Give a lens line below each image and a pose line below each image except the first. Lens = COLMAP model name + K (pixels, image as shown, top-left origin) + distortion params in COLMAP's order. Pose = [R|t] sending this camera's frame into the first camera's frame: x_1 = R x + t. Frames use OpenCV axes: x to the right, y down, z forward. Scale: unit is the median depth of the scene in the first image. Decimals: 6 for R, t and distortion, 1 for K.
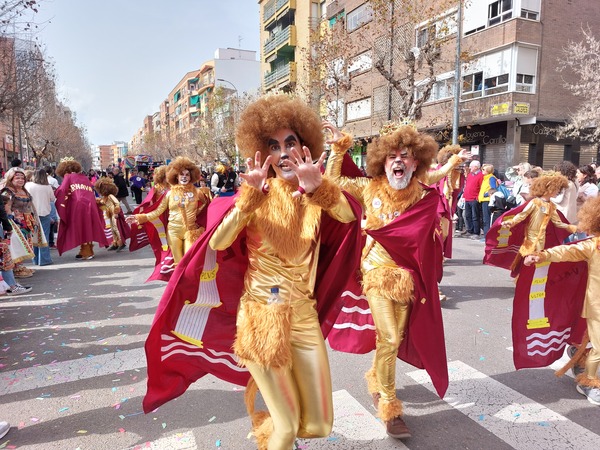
lens RADIAL K [[431.8, 0, 314.0], [0, 431.8, 225.8], [0, 0, 1]] dist [0.060897, -0.047992]
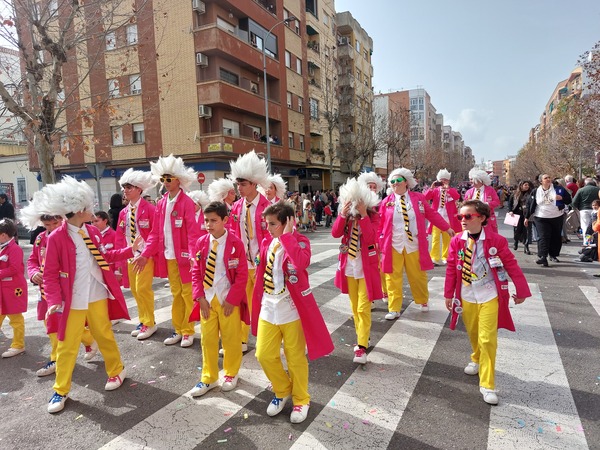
lens RADIAL K [[431.8, 0, 300.2], [0, 431.8, 224.9], [0, 0, 1]] dist [0.060897, -0.047992]
pose [[0.637581, 0.024260, -0.770001, 0.335650], [-0.050296, 0.998682, -0.010181, 0.019502], [0.768740, 0.045219, 0.637961, -0.184463]]
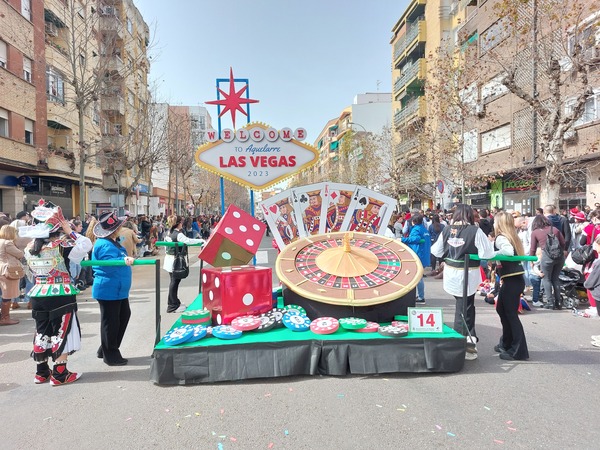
lens RADIAL K [[431.8, 0, 300.9], [0, 431.8, 224.1], [0, 0, 1]] dist [0.060897, -0.047992]
pose [[0.933791, -0.008087, -0.357729, 0.057001], [-0.027004, 0.995301, -0.092988, -0.018154], [0.356800, 0.096491, 0.929184, 0.104941]]
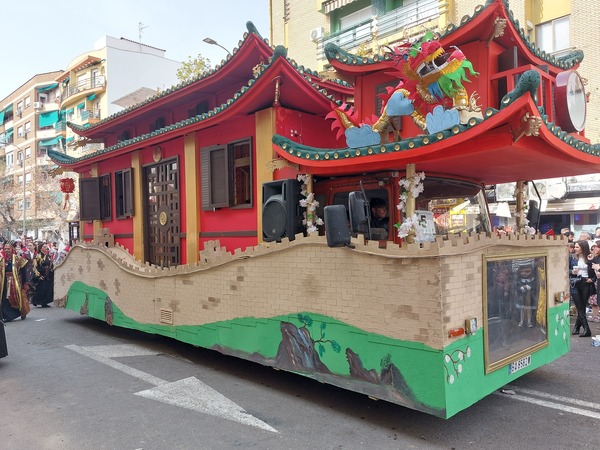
lens RADIAL K [[499.2, 0, 305.4], [0, 499.2, 229.1], [0, 0, 1]] dist [-0.004281, -0.001840]
pose [[0.946019, -0.001769, 0.324107, -0.509944], [0.048143, 0.989659, -0.135119, -0.102358], [-0.320517, 0.143428, 0.936321, 0.861228]]
